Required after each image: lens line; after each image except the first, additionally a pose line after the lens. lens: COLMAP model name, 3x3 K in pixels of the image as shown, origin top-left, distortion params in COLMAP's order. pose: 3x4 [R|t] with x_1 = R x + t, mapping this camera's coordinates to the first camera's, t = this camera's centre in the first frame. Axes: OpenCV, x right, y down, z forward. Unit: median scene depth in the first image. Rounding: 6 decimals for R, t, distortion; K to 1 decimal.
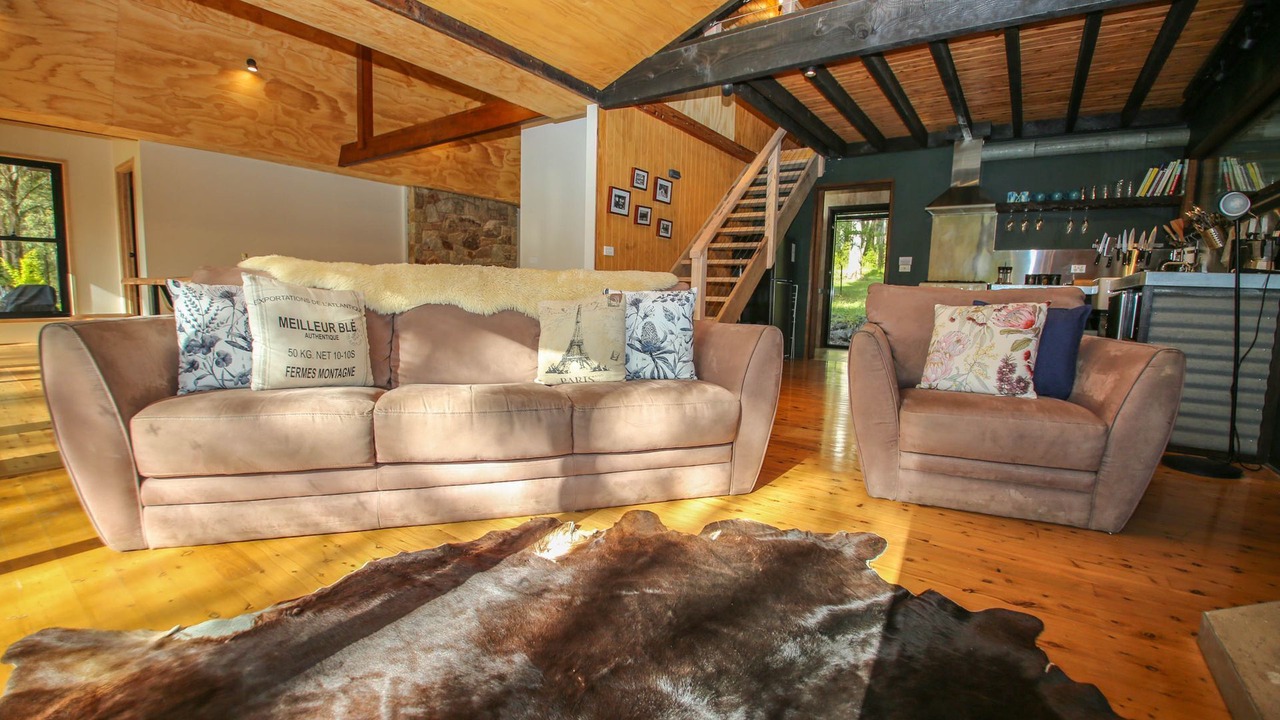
lens RADIAL K [[546.7, 0, 634.8], [0, 546.7, 362.2], [0, 0, 1]] dist [-0.035145, -0.003151]
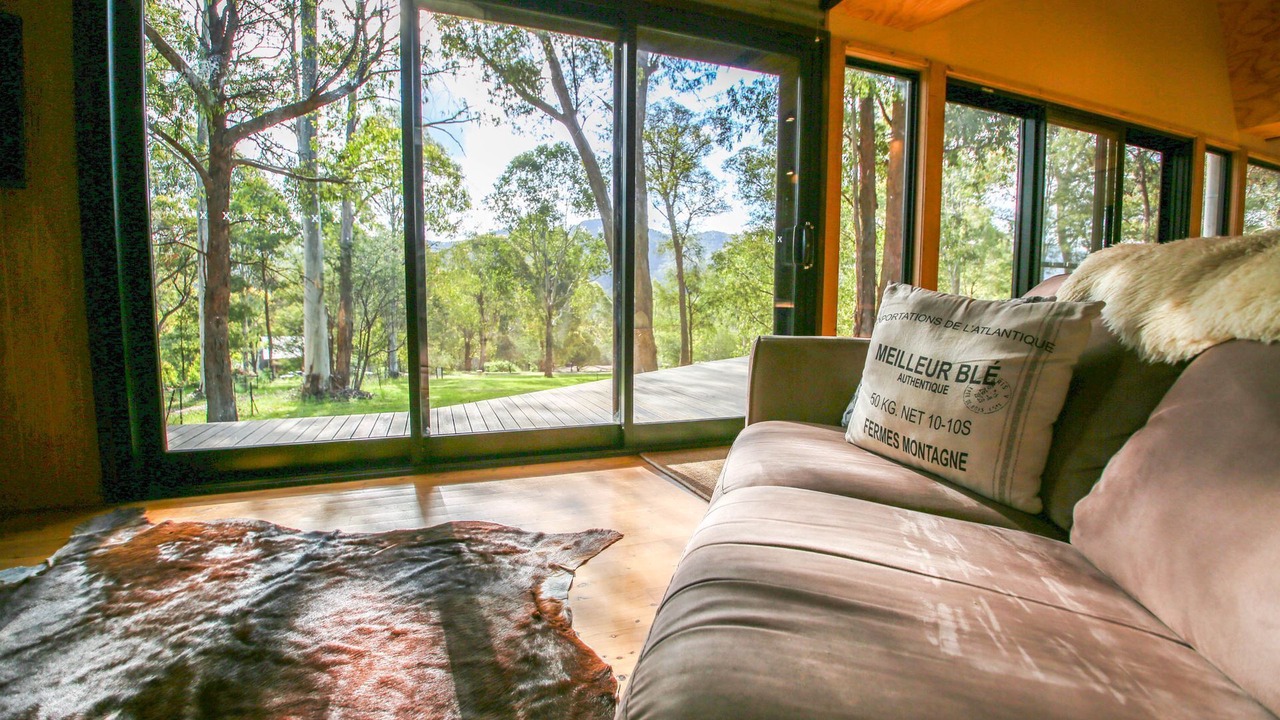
lens RADIAL K [[546.7, 0, 640.3], [0, 546.7, 356.2], [0, 0, 1]] dist [-0.035145, -0.003151]
pose [[-0.556837, 0.045313, -0.829385, 0.024034], [-0.117756, 0.984119, 0.132826, -0.045035], [0.822232, 0.171628, -0.542658, 0.408539]]
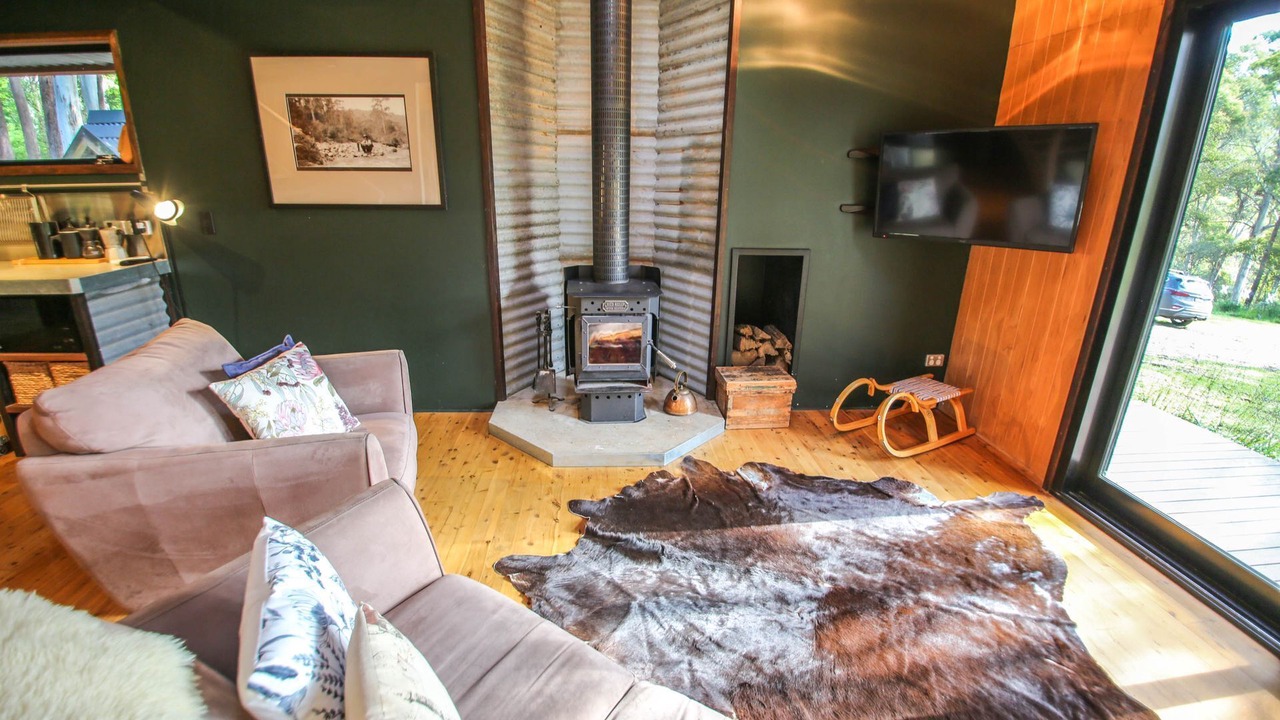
lens RADIAL K [[546.7, 0, 635.5], [0, 546.7, 363.2], [0, 0, 1]] dist [-0.035145, -0.003151]
pose [[-0.626097, -0.281705, 0.727079, -0.170664], [0.065672, 0.910094, 0.409165, -0.195568], [-0.776975, 0.303926, -0.551307, 0.459241]]
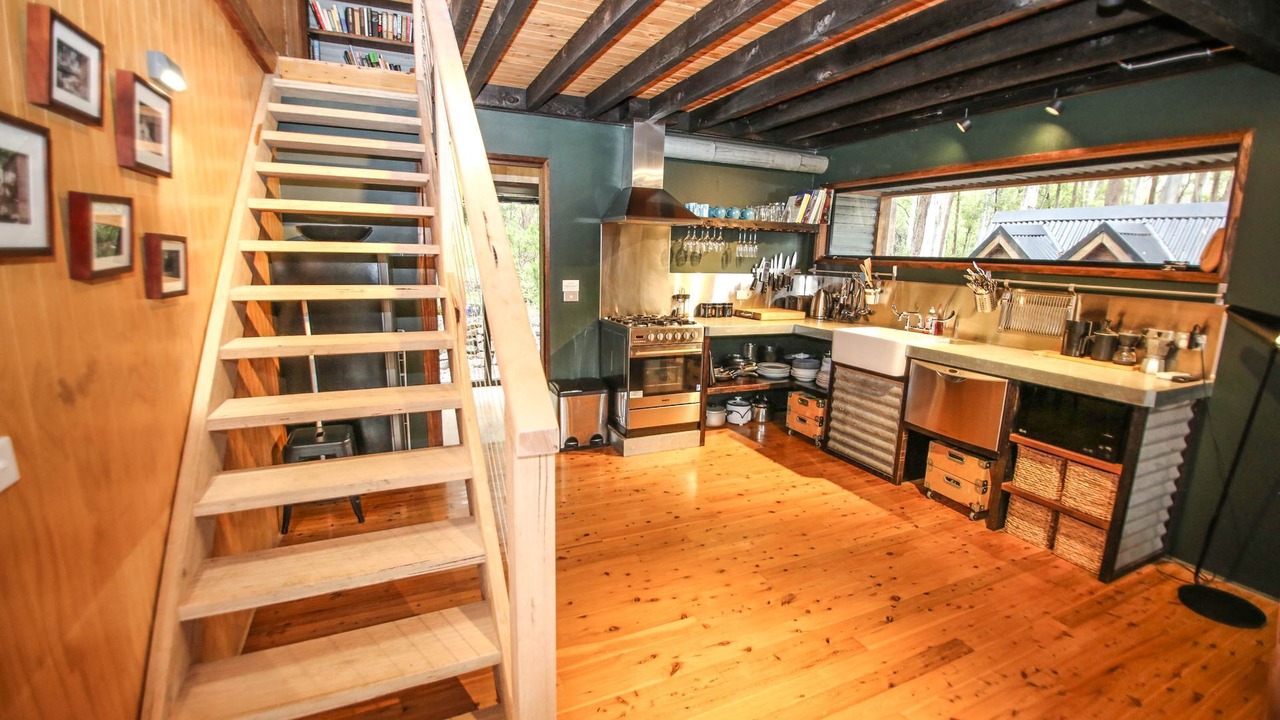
lens RADIAL K [[546.7, 0, 634.7], [0, 546.7, 361.1], [0, 0, 1]] dist [-0.035145, -0.003151]
pose [[0.513432, -0.177383, 0.839597, -0.070895], [0.095913, 0.984134, 0.149267, -0.242143], [-0.852753, 0.003890, 0.522300, 0.732643]]
